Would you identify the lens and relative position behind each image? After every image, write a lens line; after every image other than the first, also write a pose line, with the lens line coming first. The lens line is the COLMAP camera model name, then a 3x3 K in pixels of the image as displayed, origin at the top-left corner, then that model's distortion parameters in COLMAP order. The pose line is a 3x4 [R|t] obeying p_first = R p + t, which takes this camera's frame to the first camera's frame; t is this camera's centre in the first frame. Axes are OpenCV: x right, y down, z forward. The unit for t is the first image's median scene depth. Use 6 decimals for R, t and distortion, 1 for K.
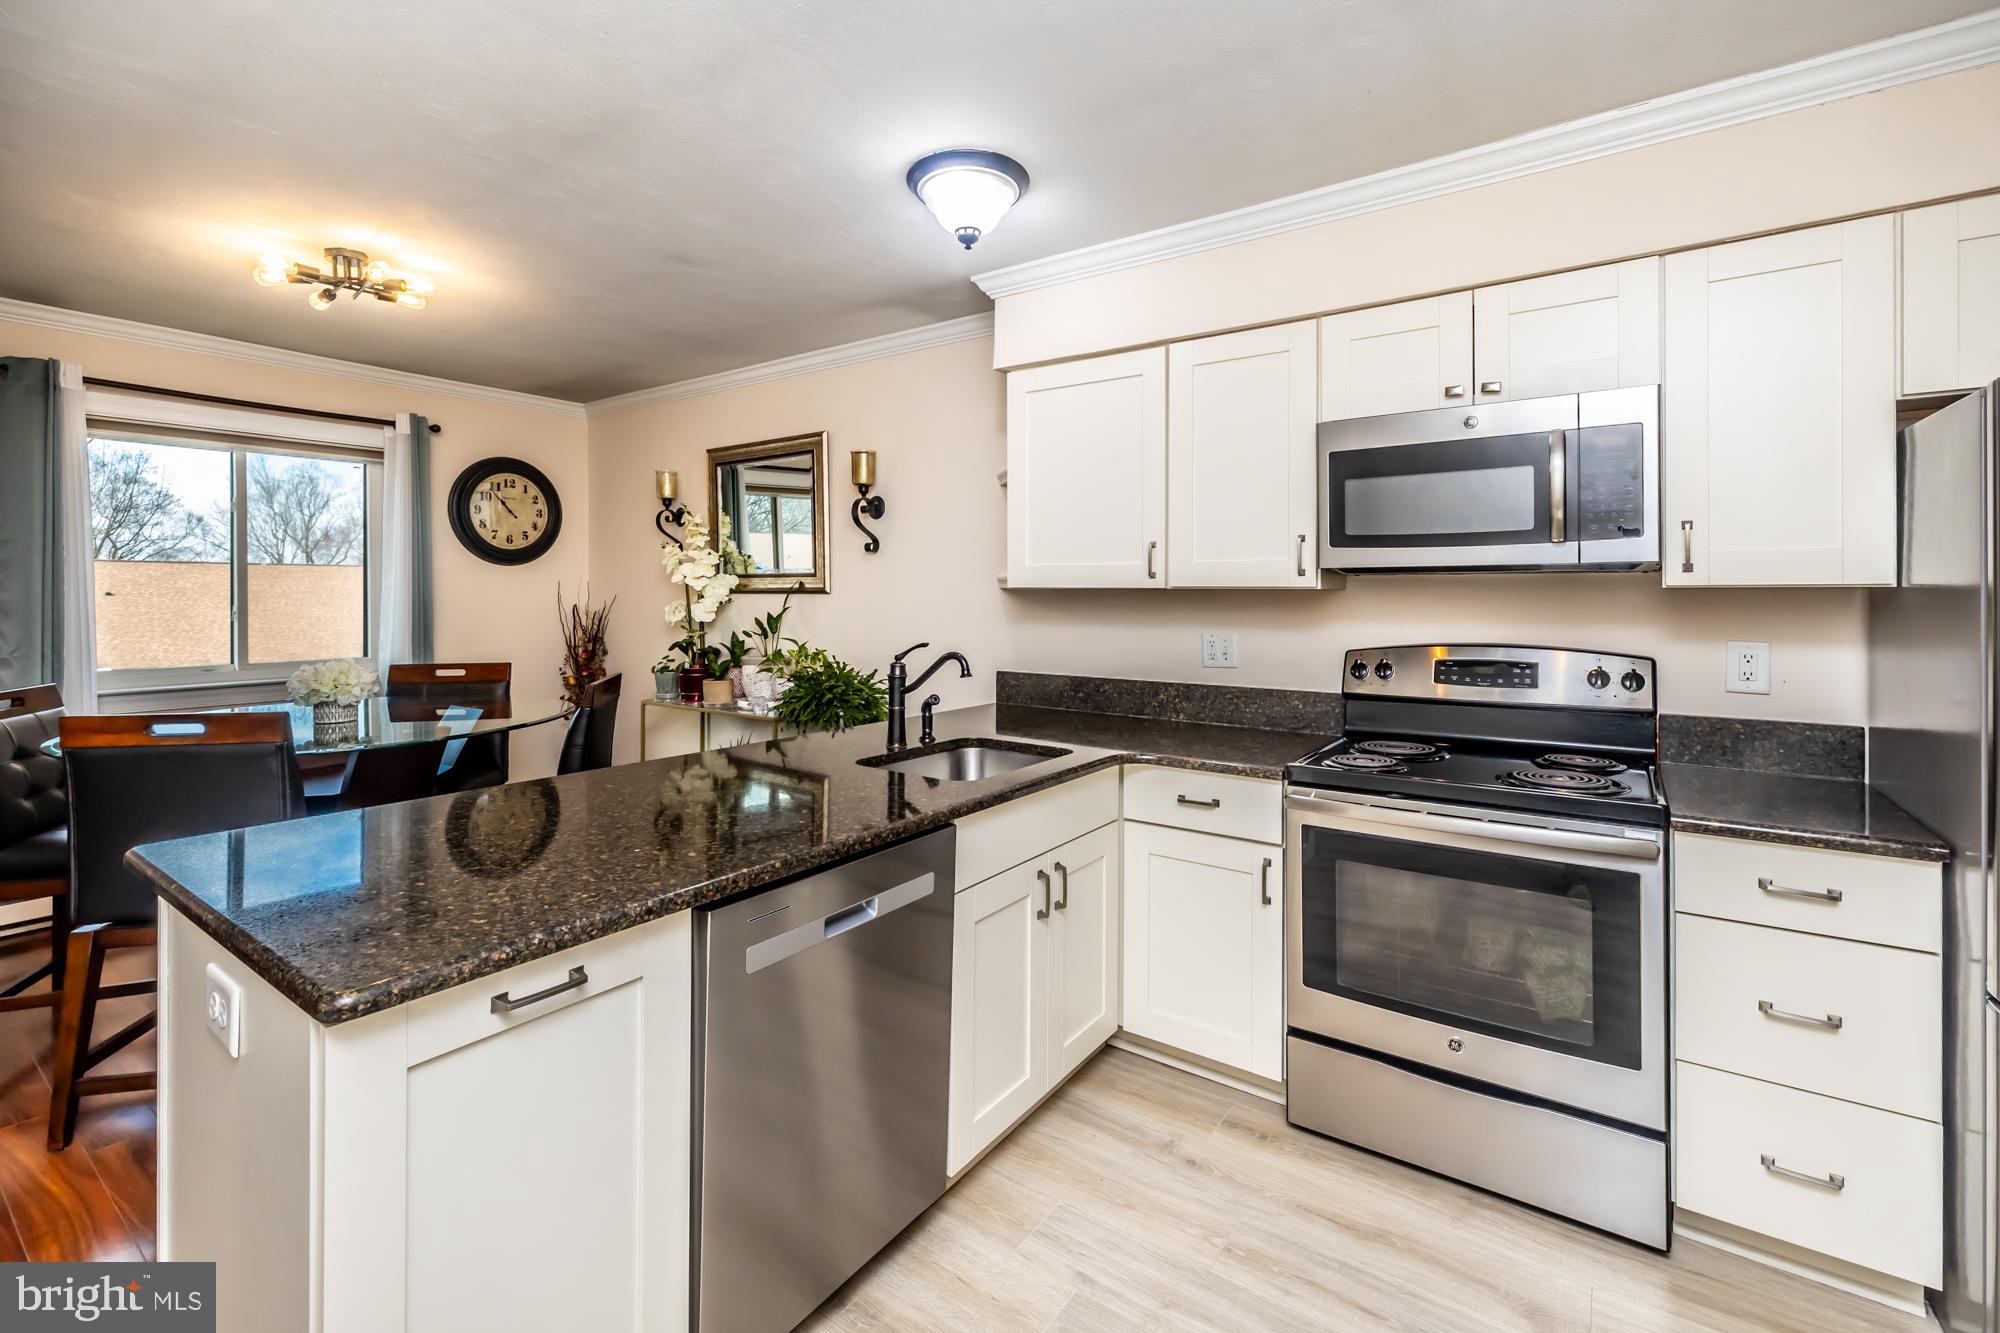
lens RADIAL K [[855.9, 0, 1018.2], [0, 855.9, 580.8], [0, 0, 1]] dist [-0.002163, -0.000952]
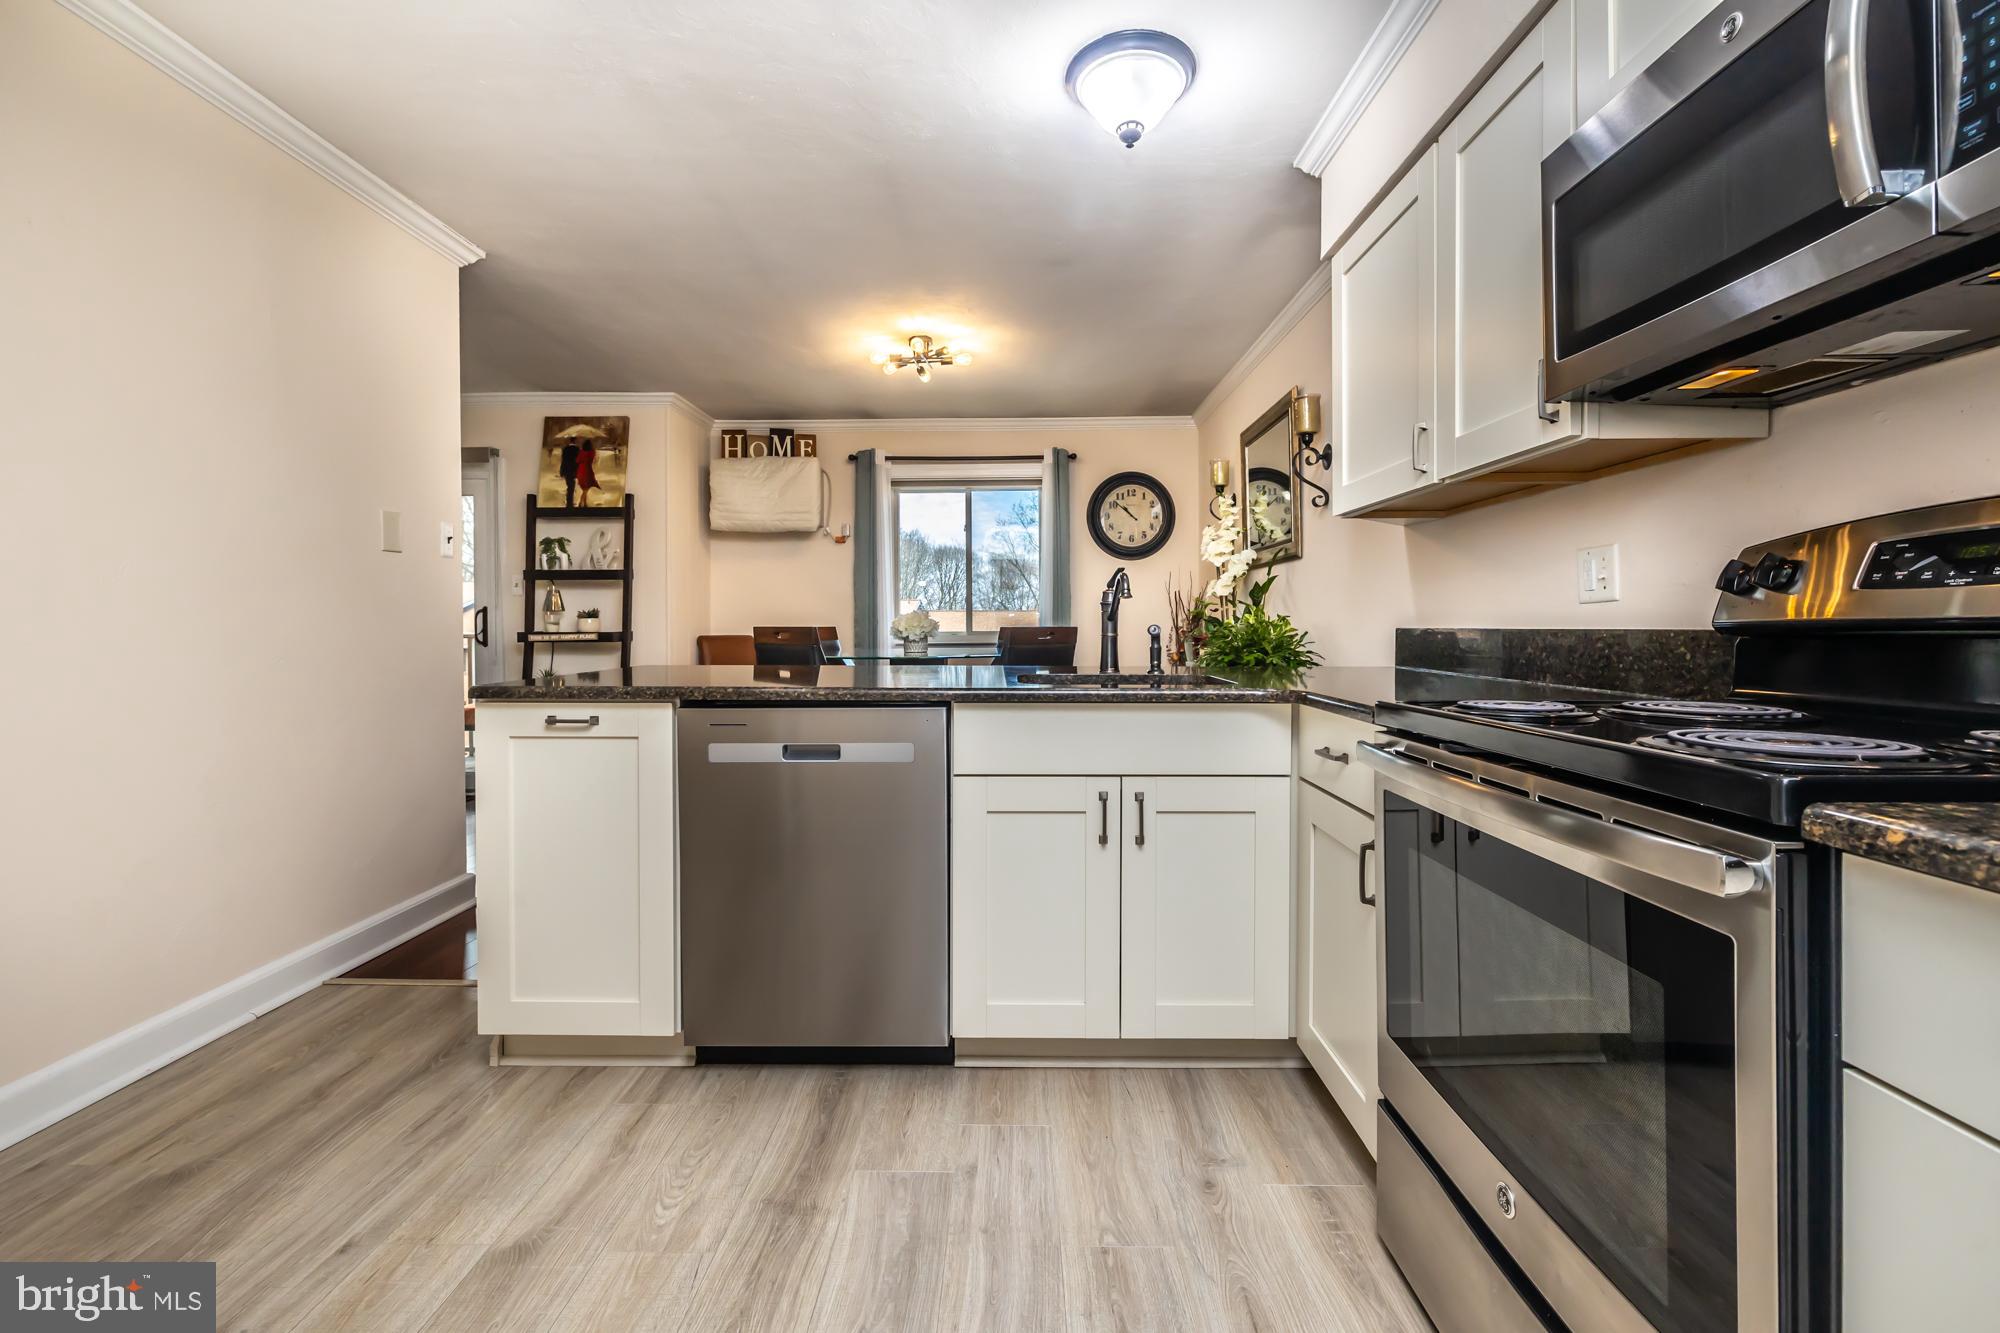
lens RADIAL K [[855.9, 0, 1008.7], [0, 855.9, 624.9], [0, 0, 1]] dist [-0.002163, -0.000952]
pose [[0.561769, -0.005194, -0.827278, 0.505004], [0.015810, 0.999865, 0.004459, 0.106065], [0.827143, -0.015584, 0.561776, 0.276769]]
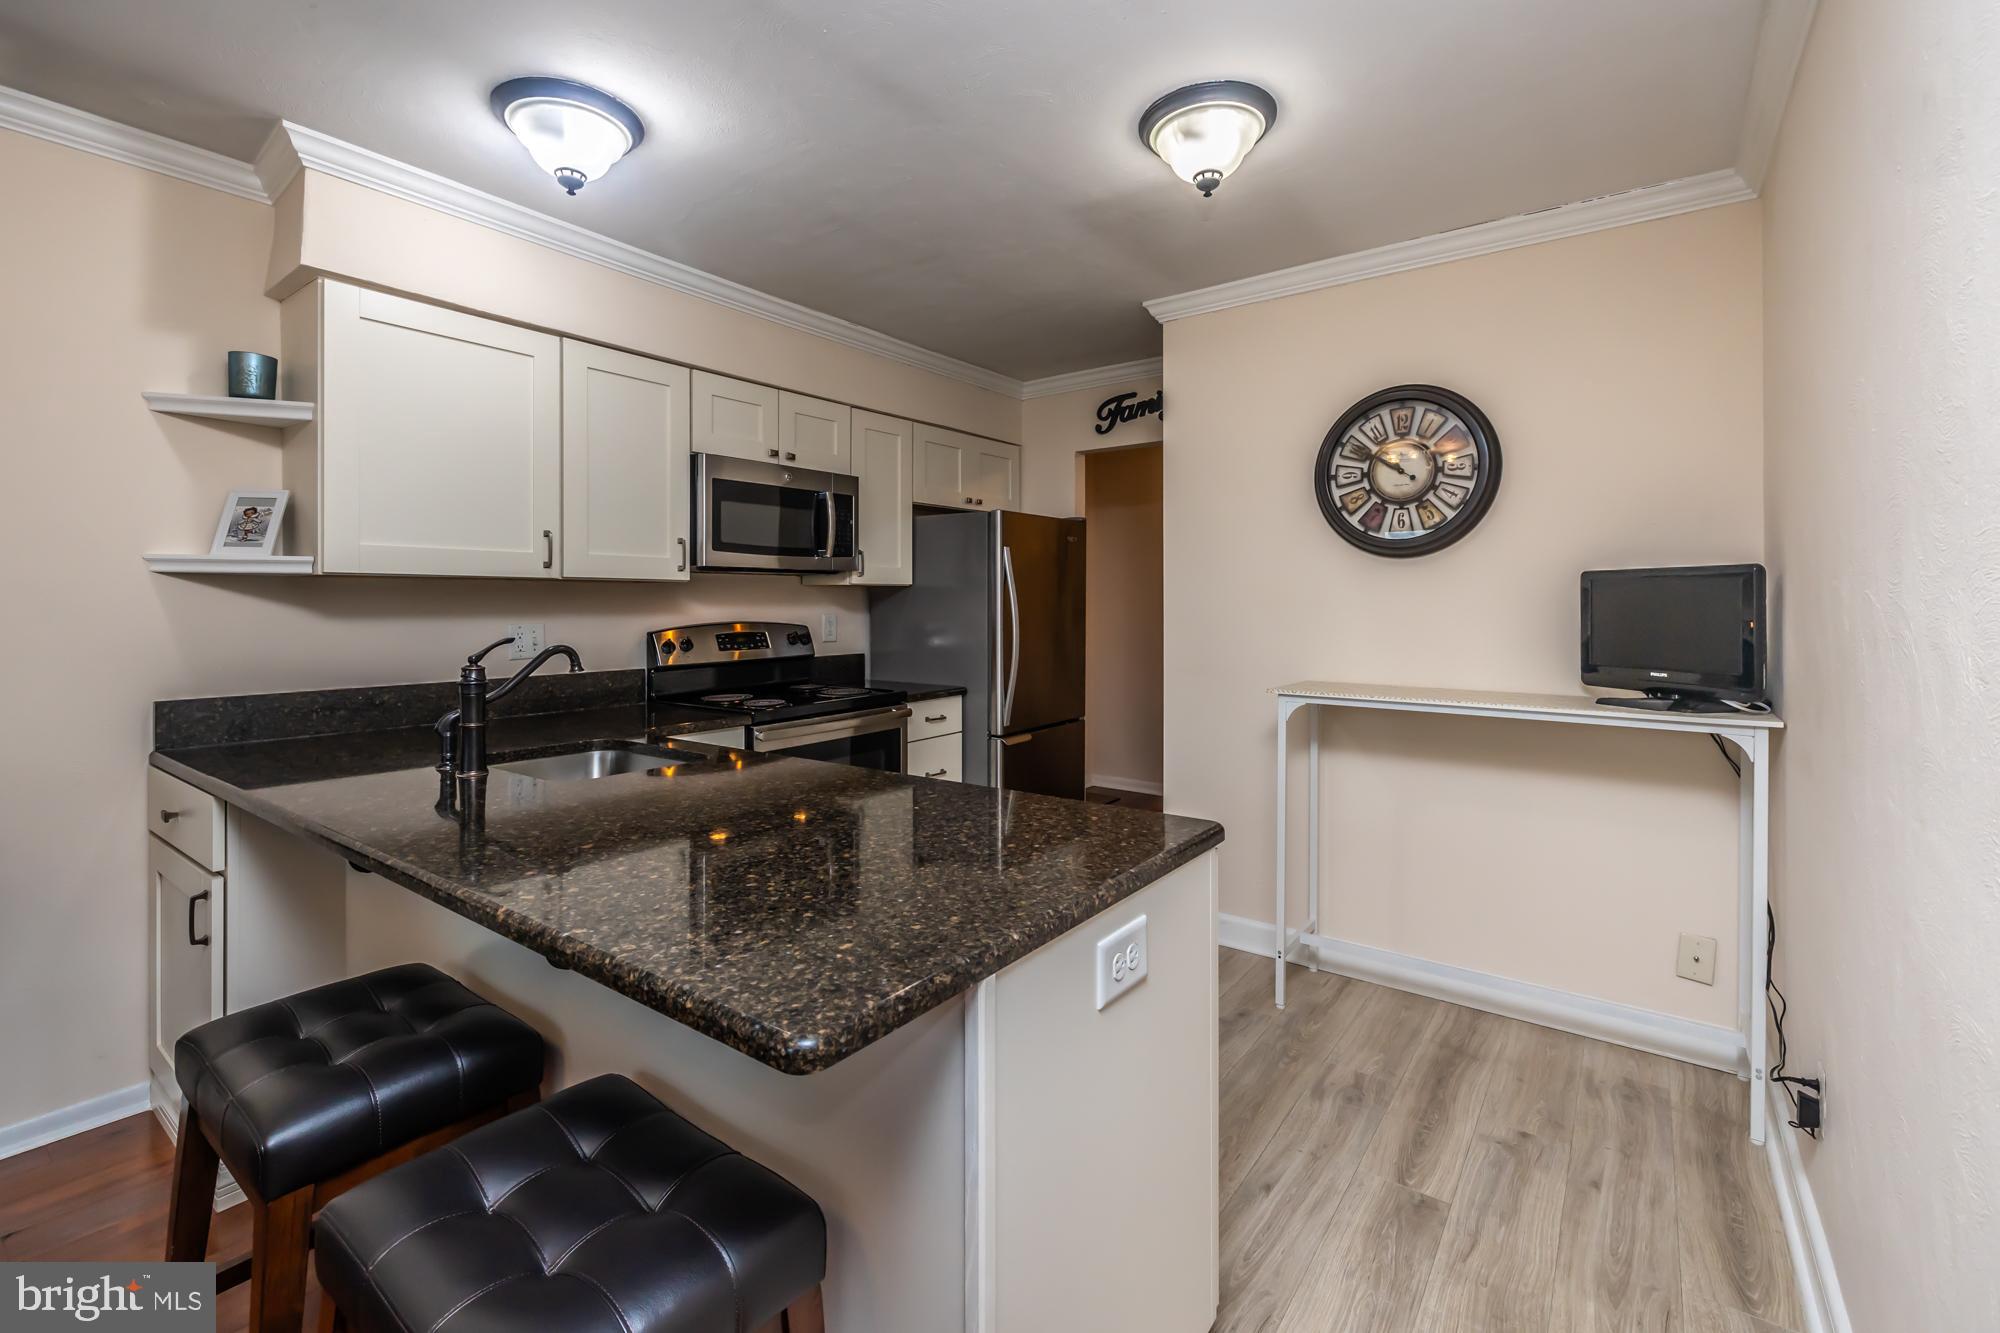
lens RADIAL K [[855.9, 0, 1002.8], [0, 855.9, 600.5], [0, 0, 1]] dist [-0.002163, -0.000952]
pose [[0.030463, 0.000350, 0.999536, -0.730307], [-0.013578, 0.999908, 0.000064, 0.024414], [-0.999444, -0.013574, 0.030464, 0.404523]]
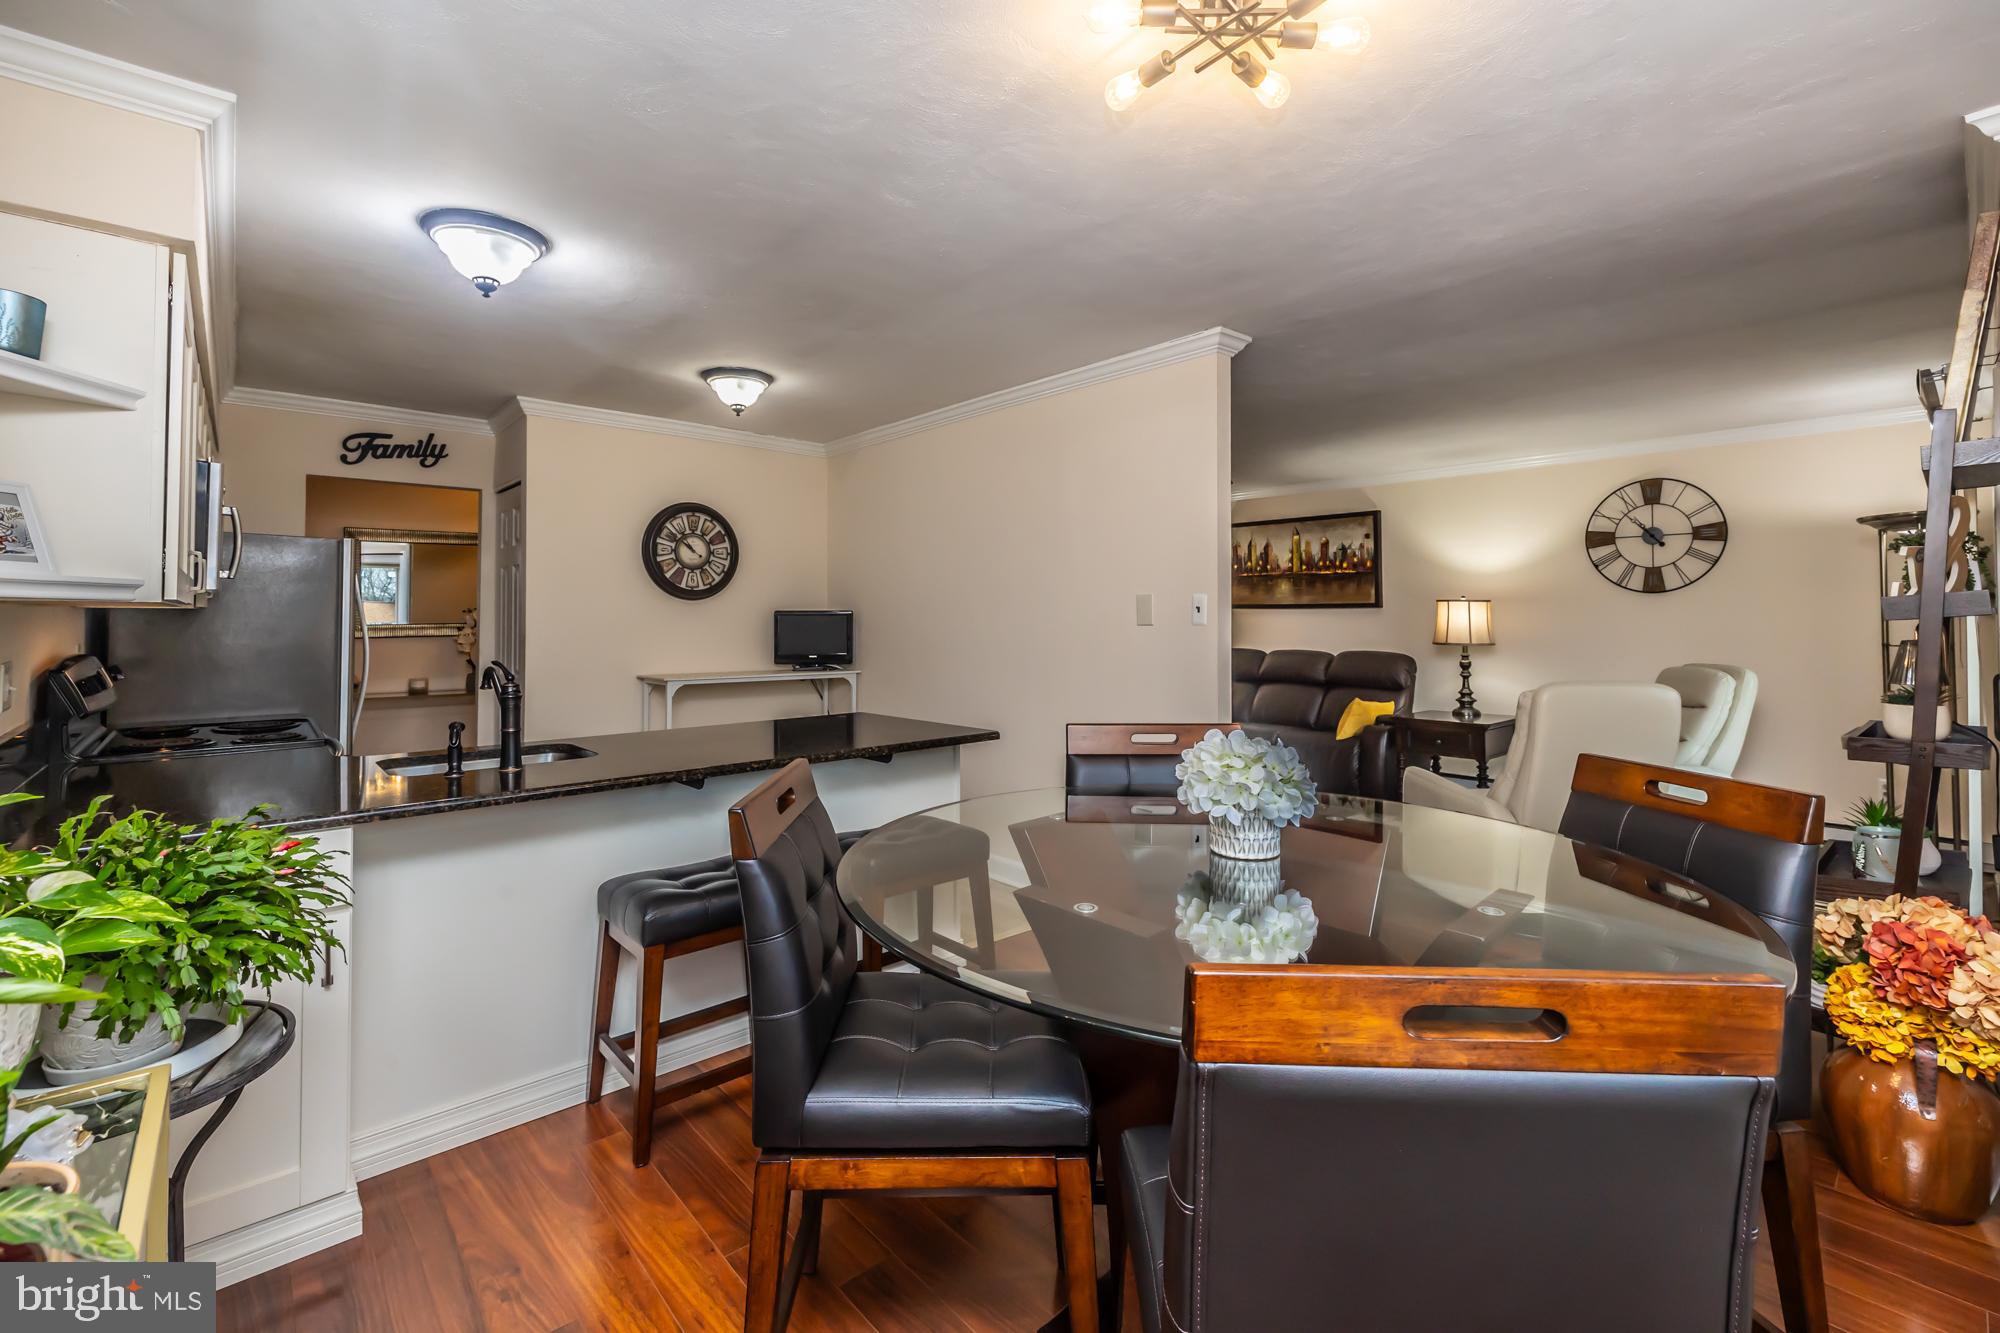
lens RADIAL K [[855.9, 0, 994.0], [0, 855.9, 608.8], [0, 0, 1]] dist [-0.002163, -0.000952]
pose [[-0.973195, 0.000322, 0.229981, -0.730311], [-0.005471, 0.999684, -0.024548, 0.026187], [-0.229917, -0.025148, -0.972885, 1.481060]]
